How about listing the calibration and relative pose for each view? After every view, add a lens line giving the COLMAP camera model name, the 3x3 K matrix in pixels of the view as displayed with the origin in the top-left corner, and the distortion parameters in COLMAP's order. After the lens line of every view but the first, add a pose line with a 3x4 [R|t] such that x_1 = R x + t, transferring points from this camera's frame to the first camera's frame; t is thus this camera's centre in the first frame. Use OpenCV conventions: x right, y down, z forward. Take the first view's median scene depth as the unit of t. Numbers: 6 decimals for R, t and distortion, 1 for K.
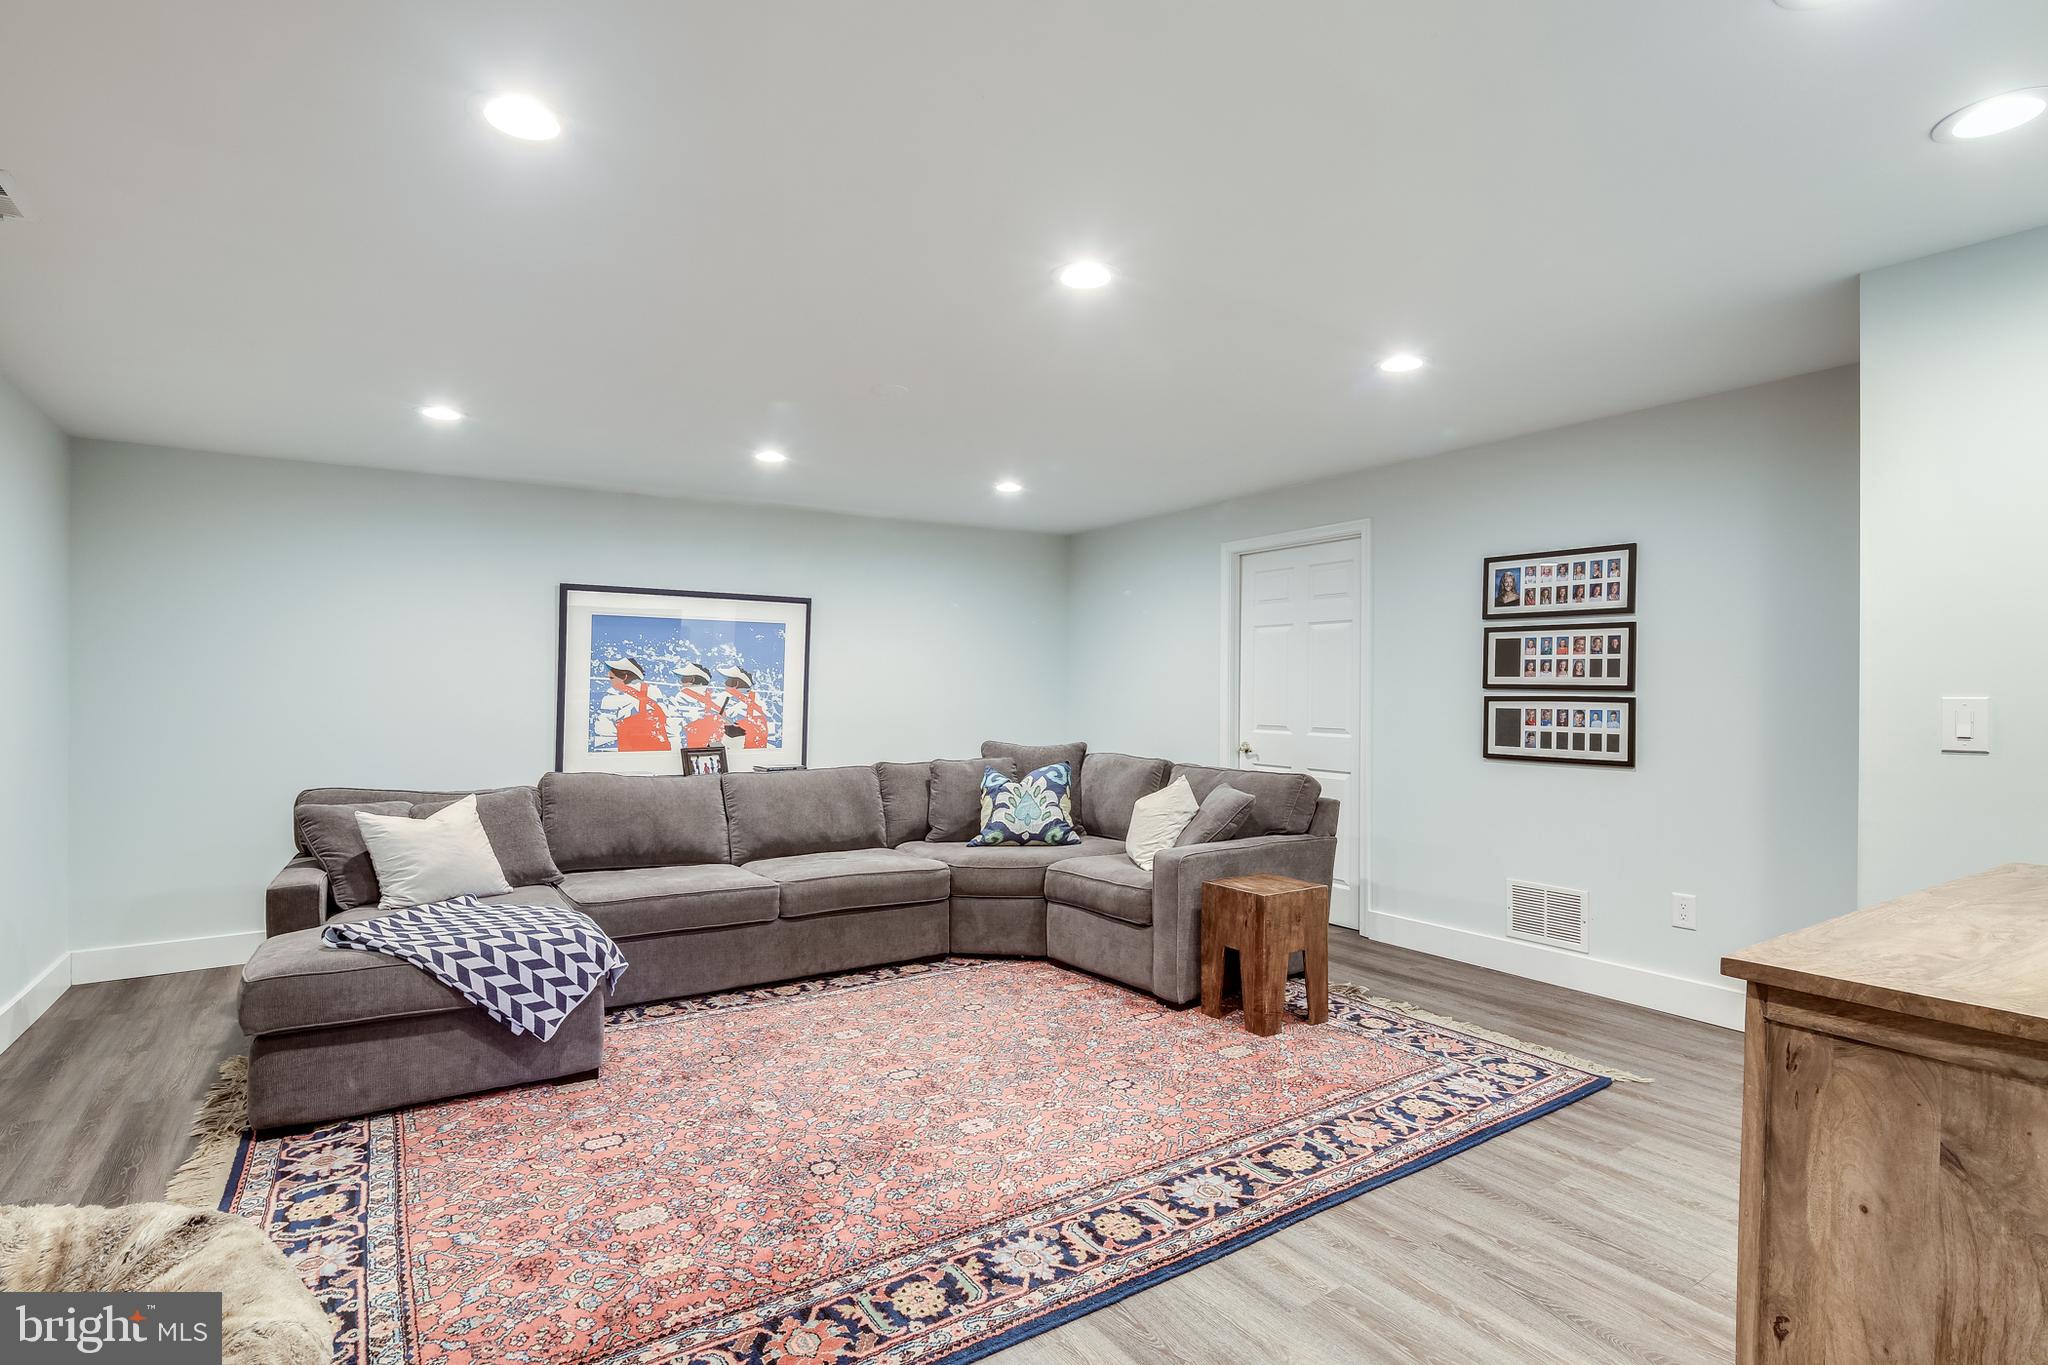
lens RADIAL K [[996.6, 0, 1020.7], [0, 996.6, 683.2], [0, 0, 1]] dist [0.000054, 0.000114]
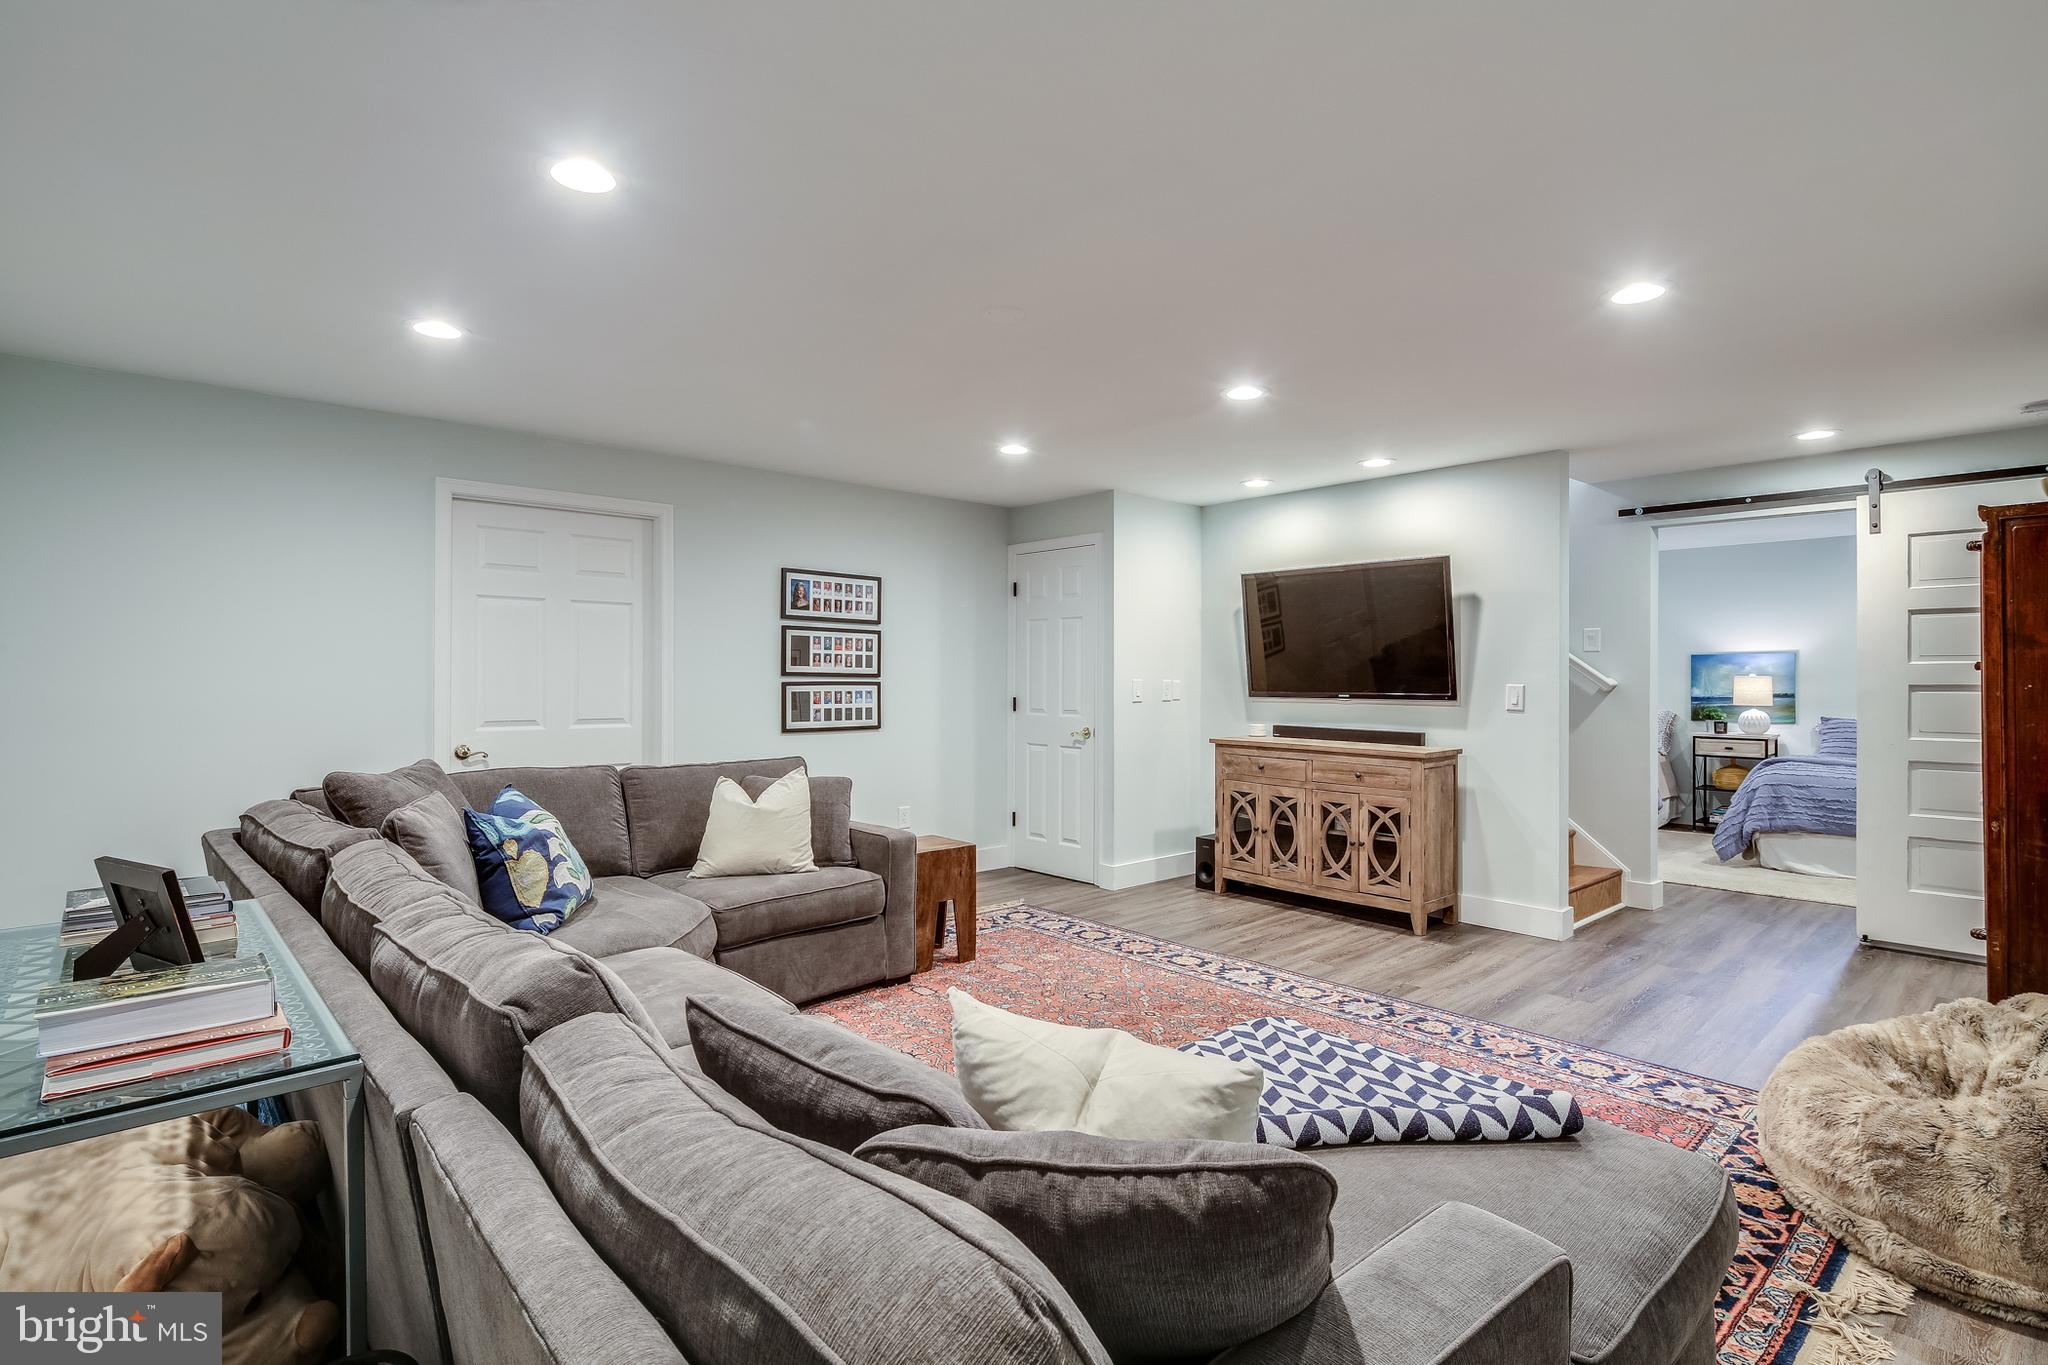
lens RADIAL K [[996.6, 0, 1019.9], [0, 996.6, 682.5], [0, 0, 1]] dist [0.000054, 0.000114]
pose [[-0.156829, -0.006001, 0.987608, -0.836393], [-0.006354, 0.999967, 0.005067, 0.006276], [-0.987605, -0.005481, -0.156862, 0.978174]]
